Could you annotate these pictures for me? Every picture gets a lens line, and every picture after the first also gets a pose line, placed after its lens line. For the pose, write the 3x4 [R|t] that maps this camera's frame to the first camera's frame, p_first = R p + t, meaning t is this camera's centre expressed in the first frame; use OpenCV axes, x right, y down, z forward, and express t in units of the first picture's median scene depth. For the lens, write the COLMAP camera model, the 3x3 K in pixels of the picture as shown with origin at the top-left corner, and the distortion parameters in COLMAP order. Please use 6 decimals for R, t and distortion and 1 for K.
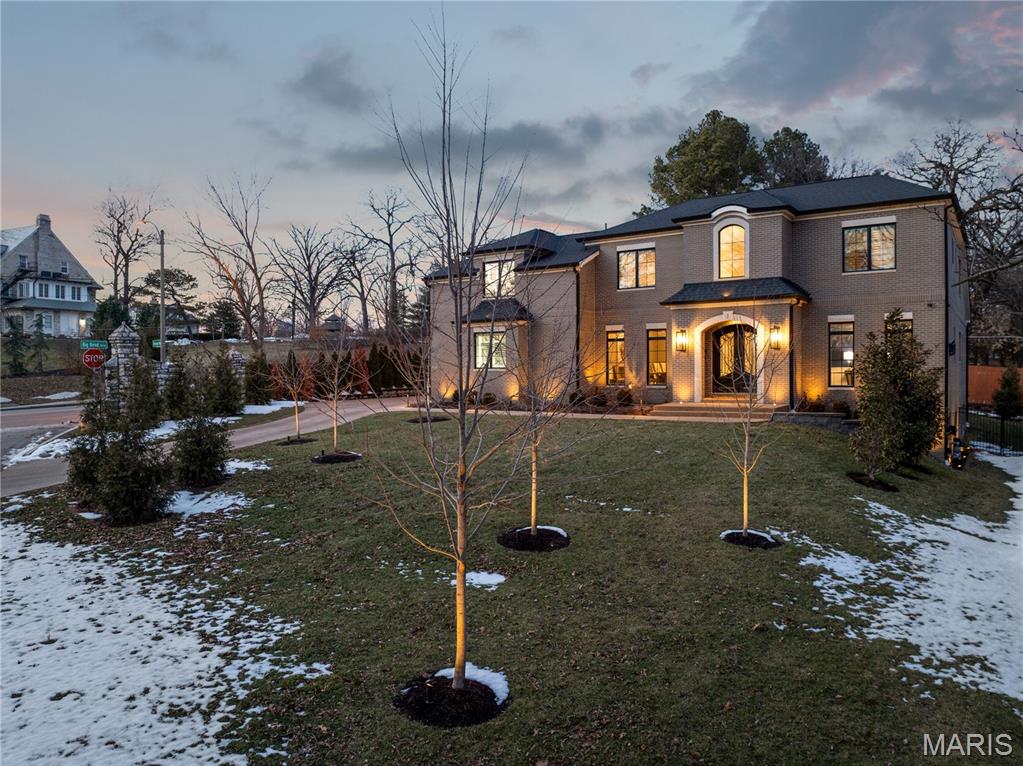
lens RADIAL K [[725.7, 0, 511.5], [0, 725.7, 383.0], [0, 0, 1]] dist [-0.056806, 0.027223]
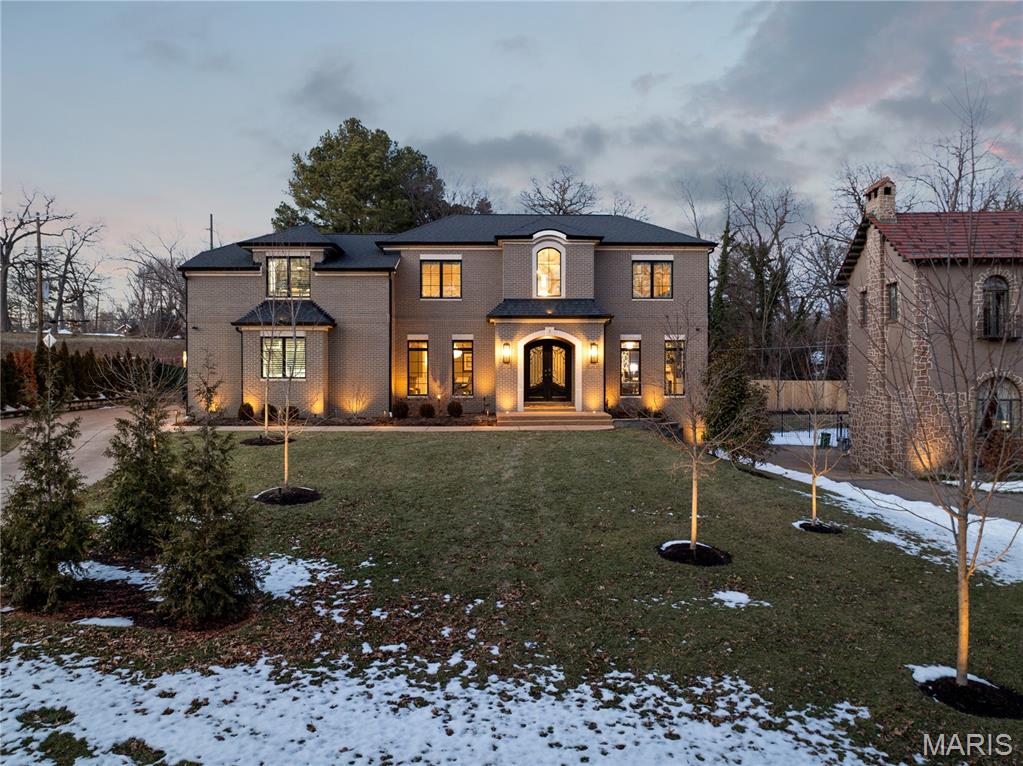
lens RADIAL K [[719.8, 0, 509.9], [0, 719.8, 389.9], [0, 0, 1]] dist [-0.065018, 0.038514]
pose [[0.808343, -0.009840, 0.588630, -0.848312], [0.004969, 0.999939, 0.009891, -0.034860], [-0.588692, -0.005070, 0.808342, 0.347899]]
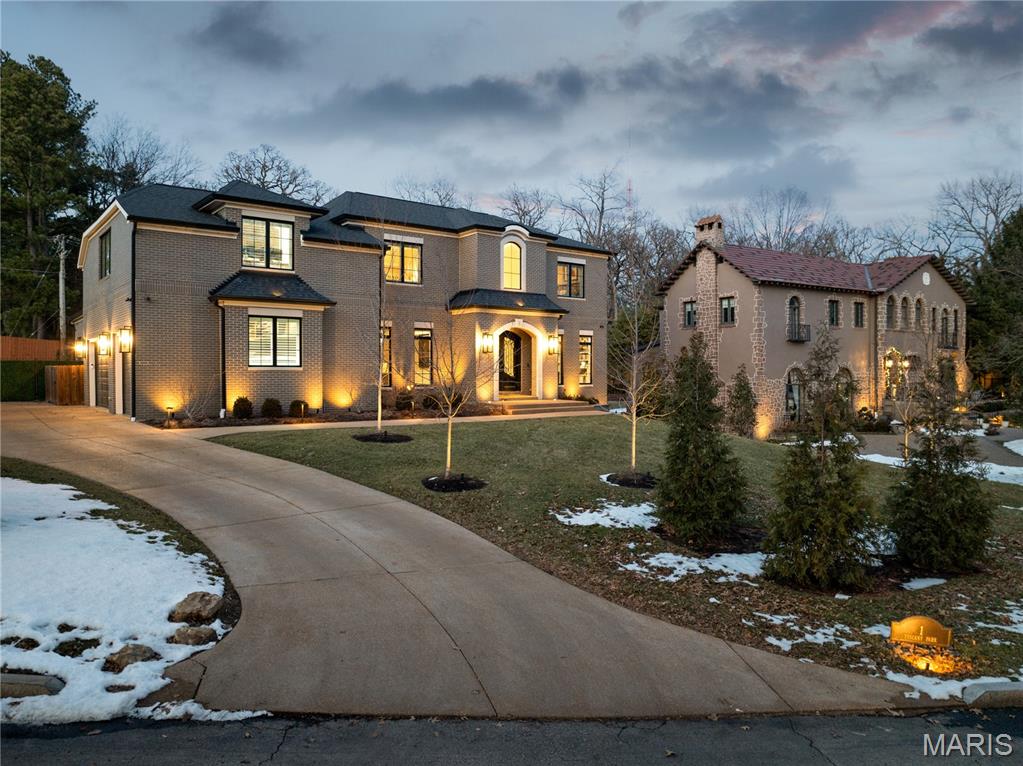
lens RADIAL K [[721.4, 0, 511.5], [0, 721.4, 383.0], [0, 0, 1]] dist [-0.063696, 0.037134]
pose [[0.297411, -0.010544, 0.954691, -1.705065], [0.010666, 0.999913, 0.007721, -0.017723], [-0.954690, 0.007886, 0.297497, 1.481224]]
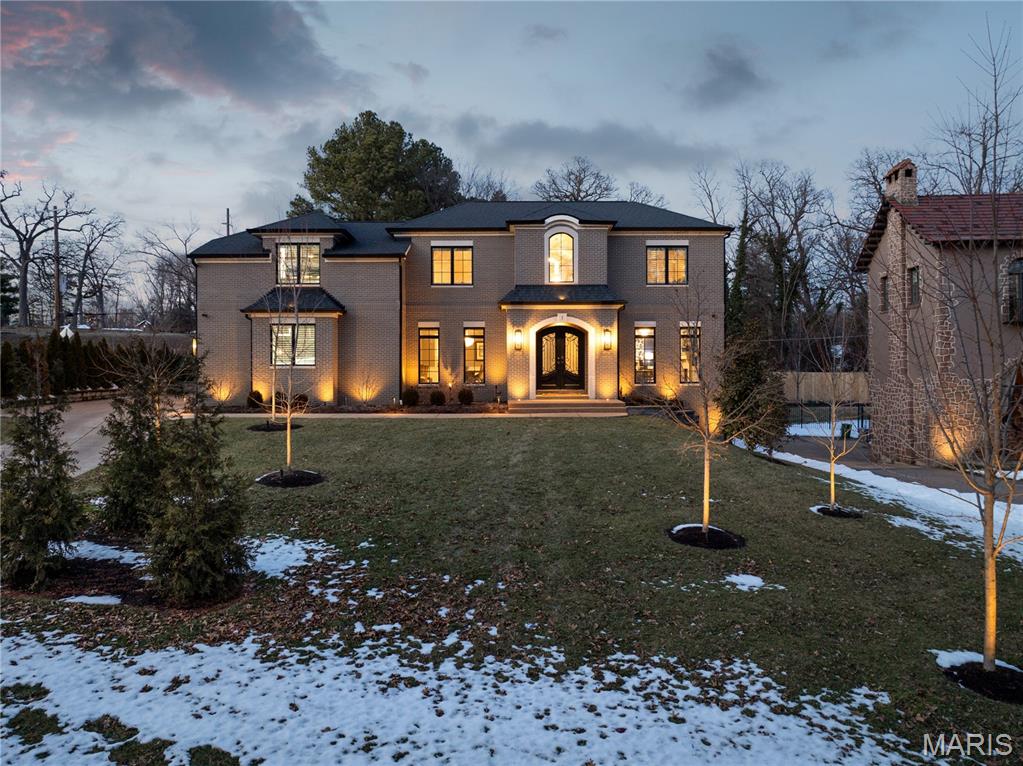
lens RADIAL K [[721.4, 0, 511.5], [0, 721.4, 383.0], [0, 0, 1]] dist [-0.063696, 0.037134]
pose [[0.821367, -0.008382, 0.570338, -0.813800], [0.006331, 0.999964, 0.005577, -0.005866], [-0.570364, -0.000970, 0.821391, 0.362238]]
